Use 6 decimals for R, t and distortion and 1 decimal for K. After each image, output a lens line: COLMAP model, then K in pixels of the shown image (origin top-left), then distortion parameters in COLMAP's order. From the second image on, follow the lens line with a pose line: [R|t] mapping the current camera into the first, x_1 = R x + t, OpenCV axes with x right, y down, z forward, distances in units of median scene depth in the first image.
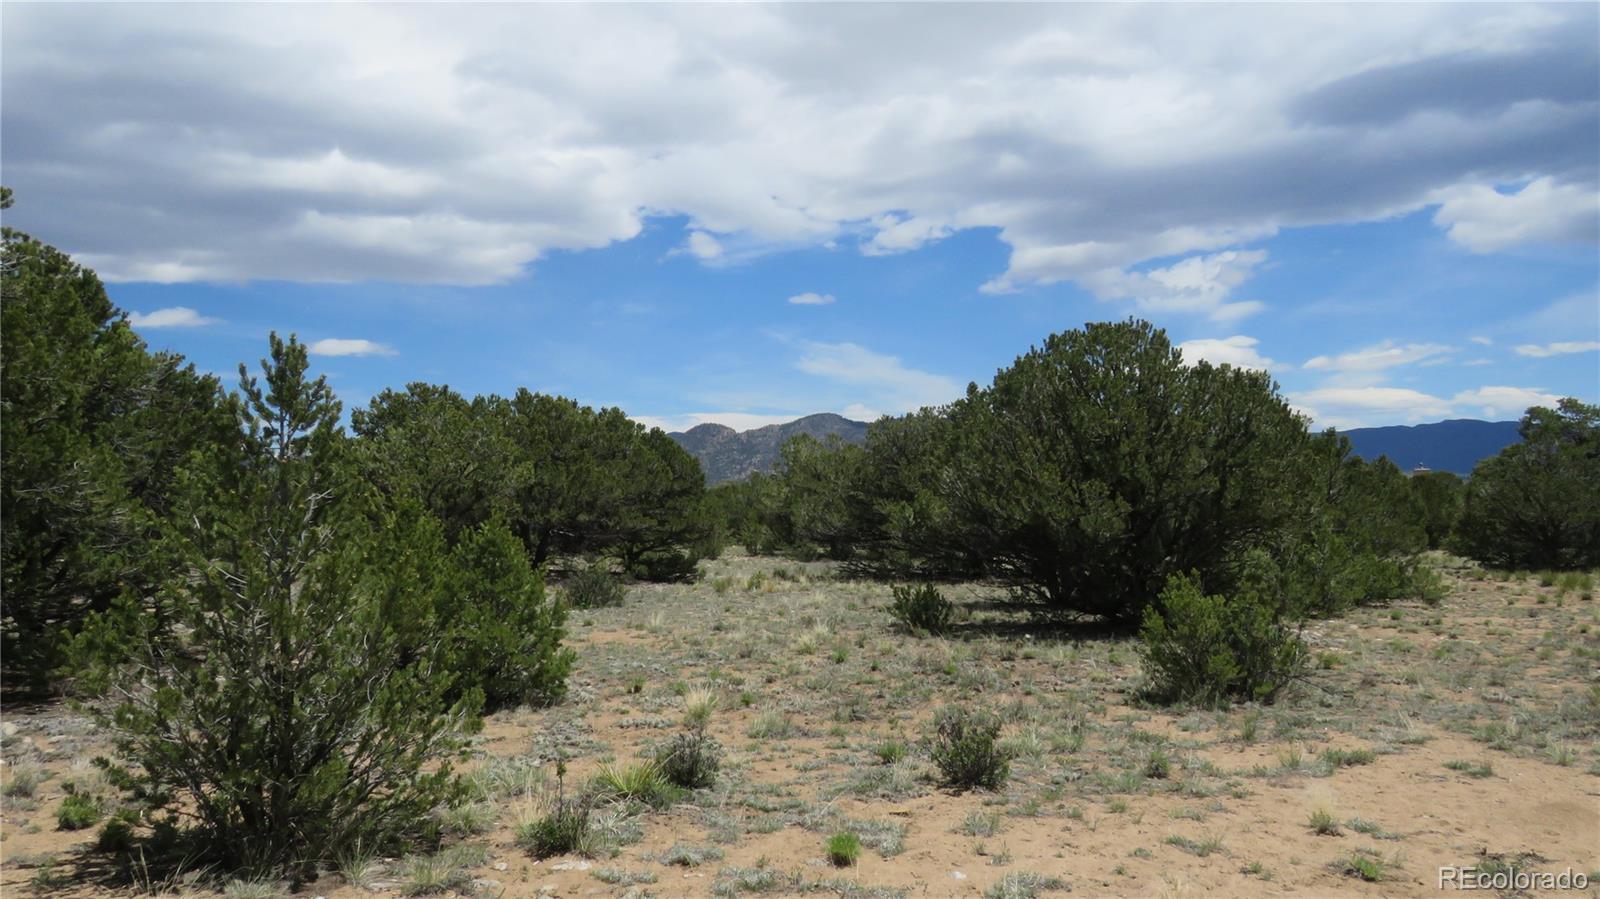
lens RADIAL K [[1397.4, 0, 800.0], [0, 1397.4, 449.5], [0, 0, 1]] dist [0.084504, 0.005159]
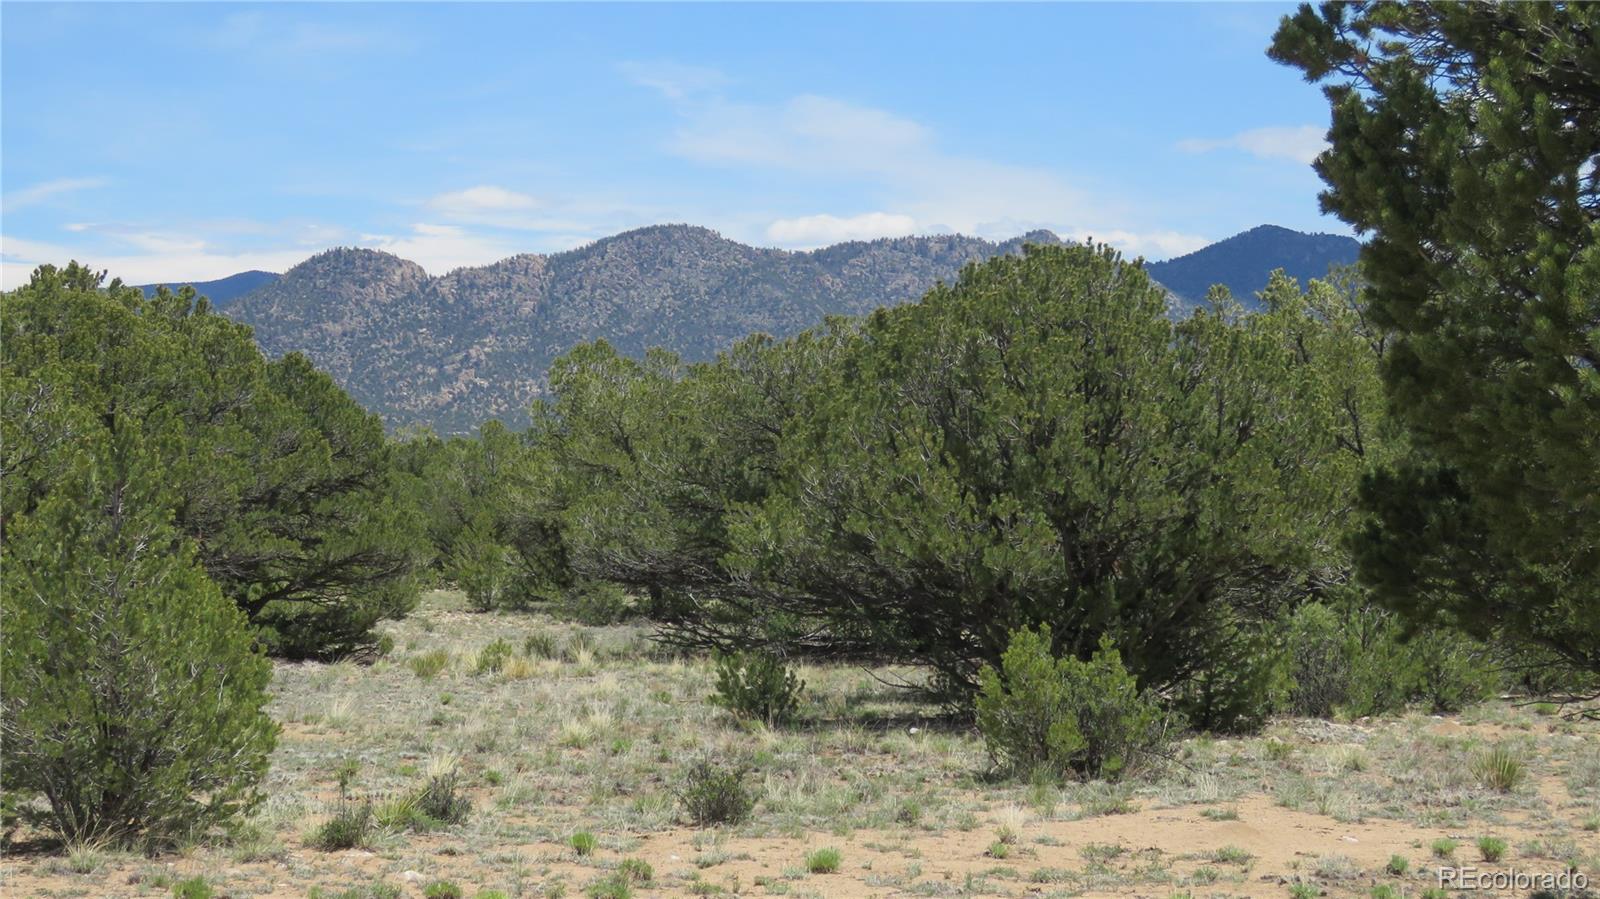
lens RADIAL K [[3863.1, 0, 800.0], [0, 3863.1, 449.5], [0, 0, 1]] dist [0.018529, -0.028104]
pose [[0.998653, 0.008761, 0.051141, 0.007876], [-0.010406, 0.999434, 0.032000, -0.028693], [-0.050832, -0.032489, 0.998179, -0.408796]]
